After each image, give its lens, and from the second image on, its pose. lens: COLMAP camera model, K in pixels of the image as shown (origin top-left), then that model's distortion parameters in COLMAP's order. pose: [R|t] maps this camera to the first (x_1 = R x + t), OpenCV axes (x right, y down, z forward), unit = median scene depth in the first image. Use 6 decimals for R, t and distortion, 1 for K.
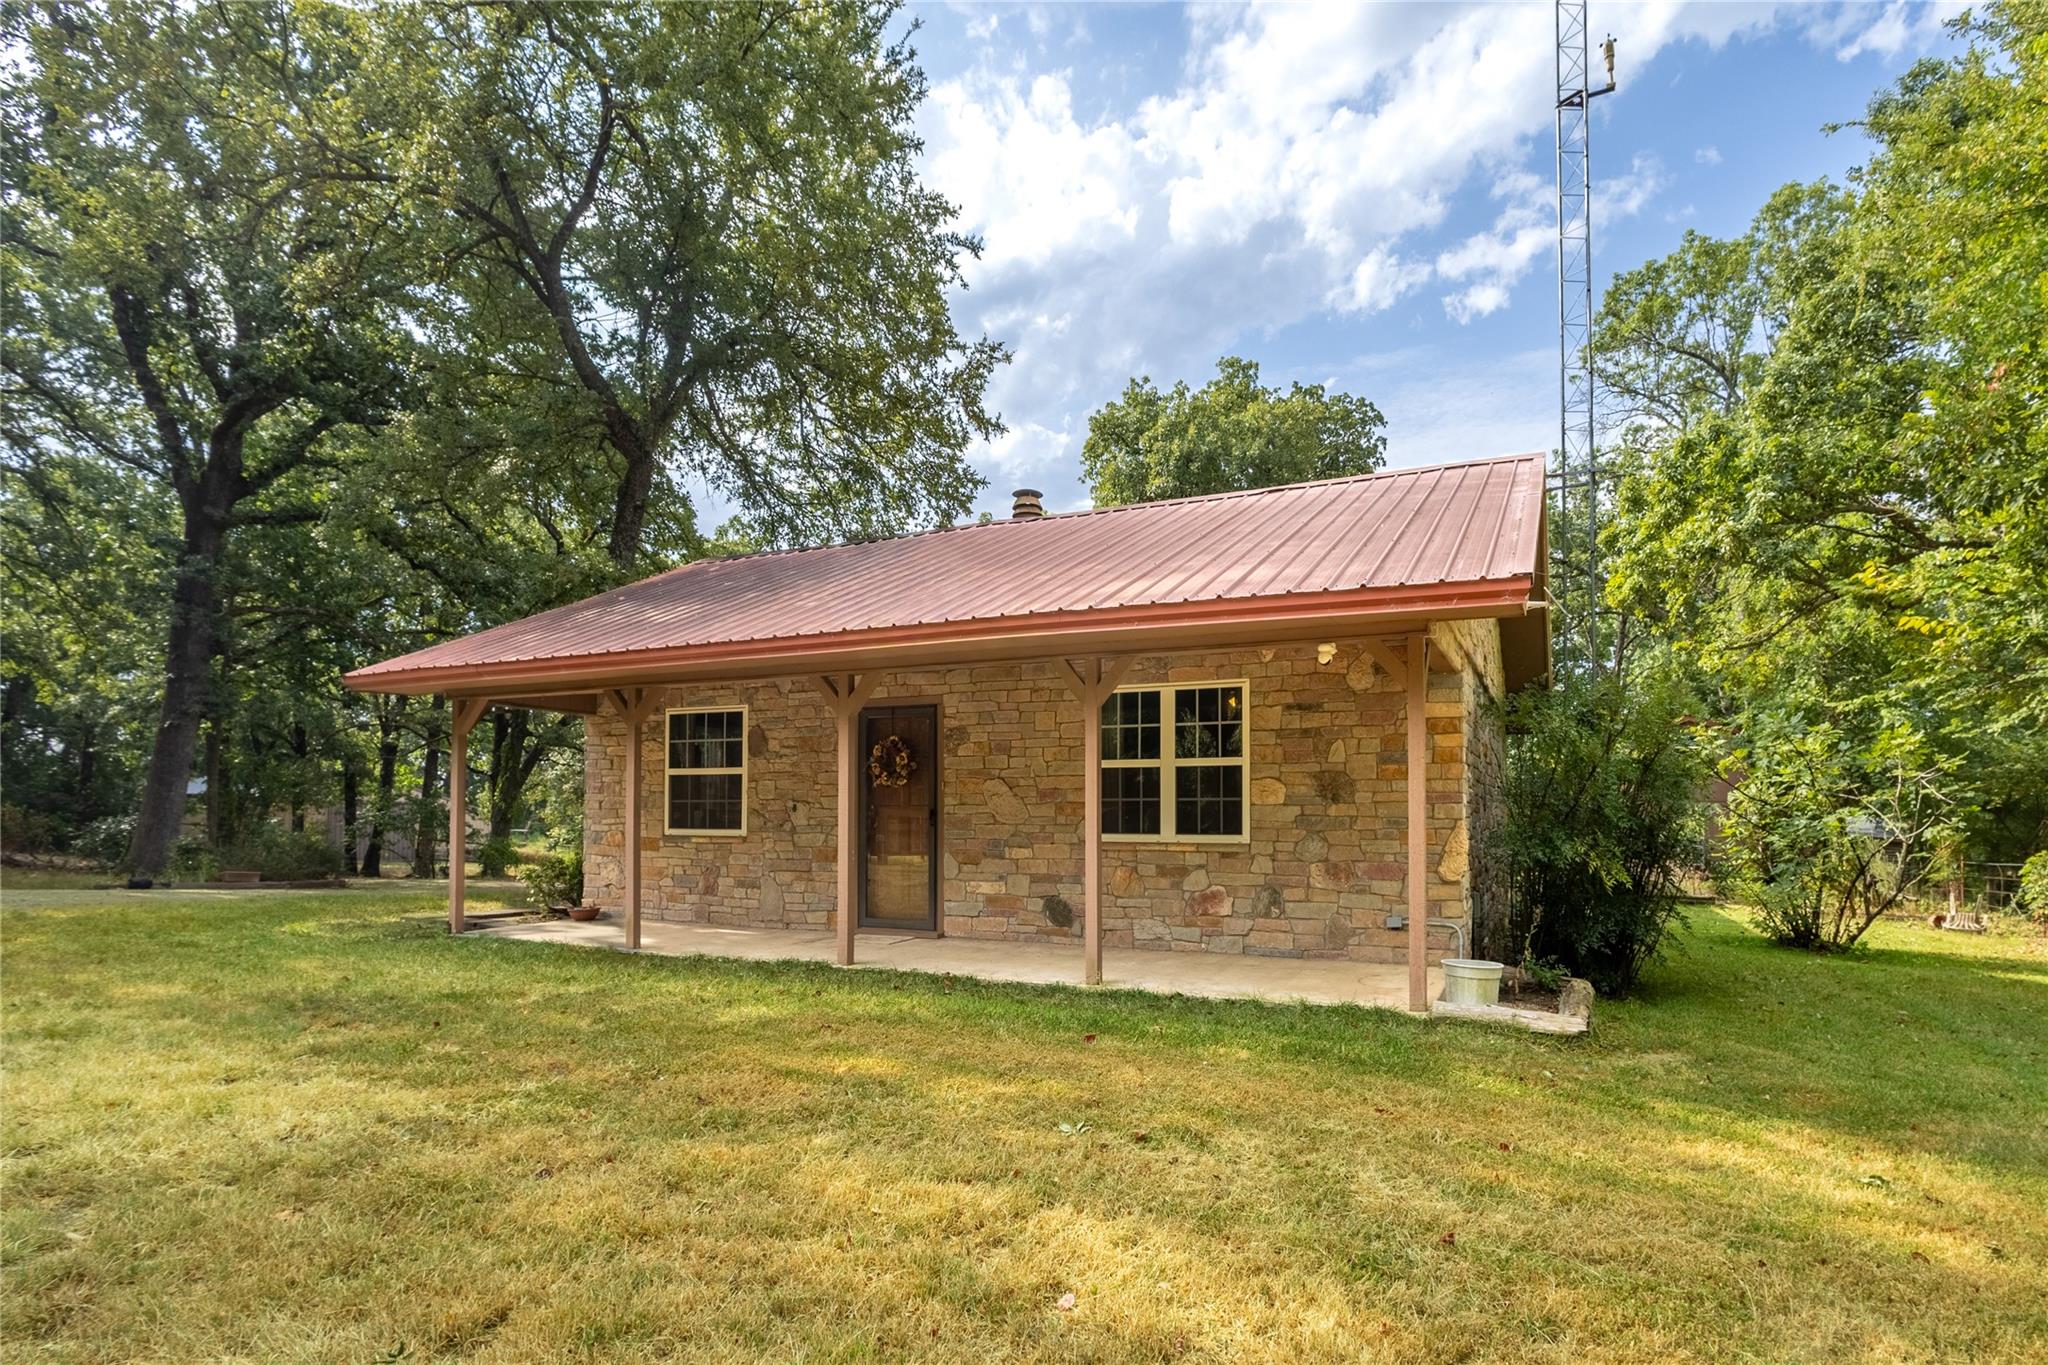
lens RADIAL K [[940.5, 0, 1131.4], [0, 940.5, 791.8], [0, 0, 1]] dist [0.008959, -0.001492]
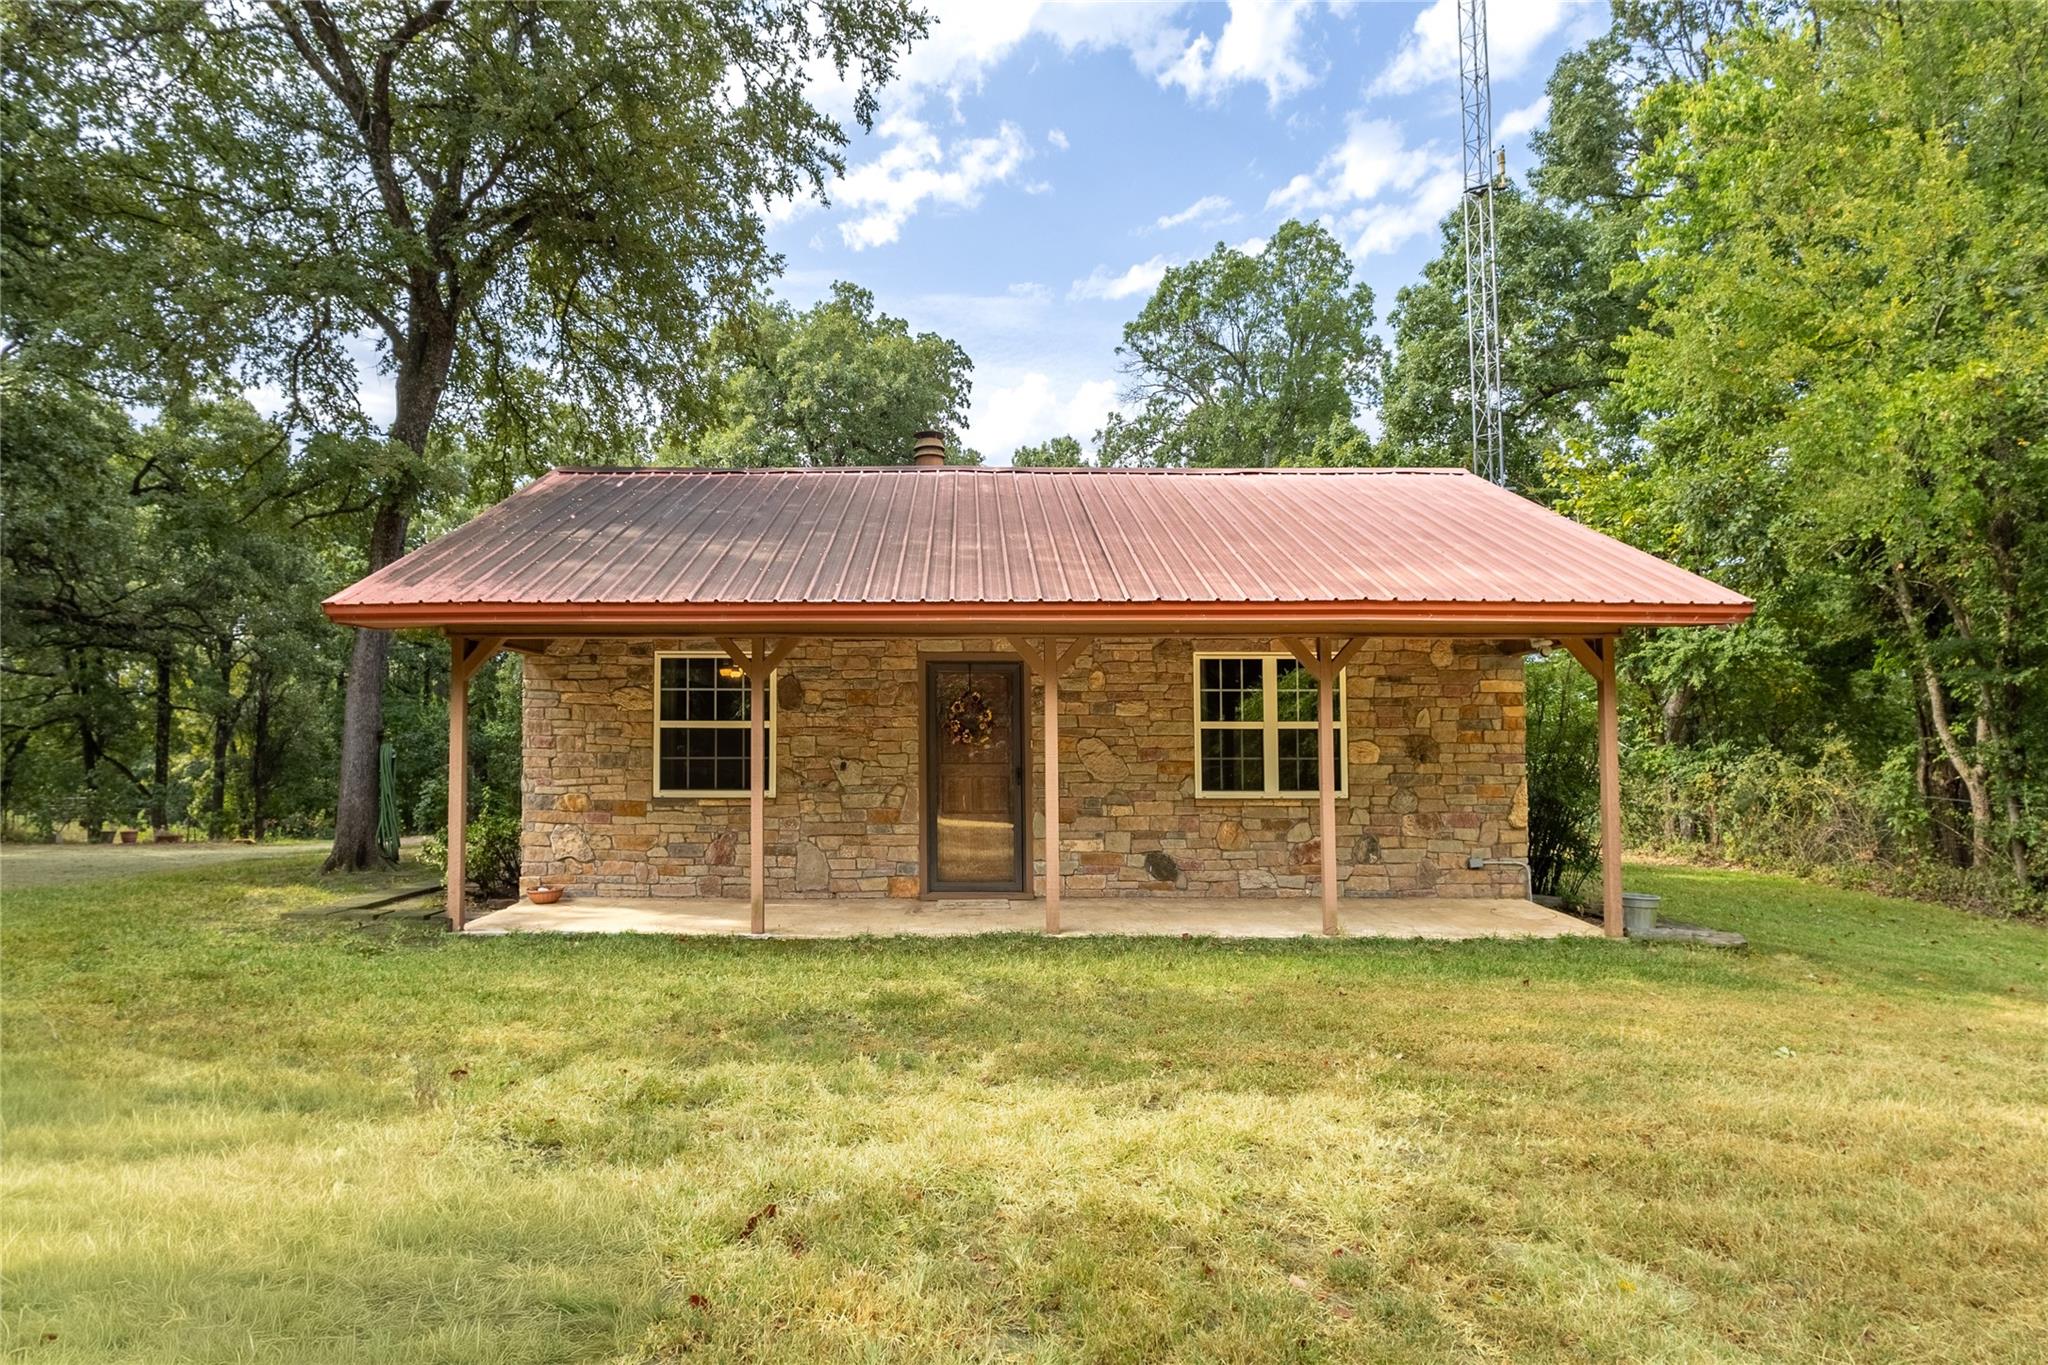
lens RADIAL K [[940.5, 0, 1081.0], [0, 940.5, 702.3], [0, 0, 1]] dist [0.008959, -0.001492]
pose [[0.928373, 0.015634, 0.371321, -0.534244], [-0.007590, 0.999704, -0.023116, -0.028629], [-0.371572, 0.018642, 0.928217, 0.063547]]
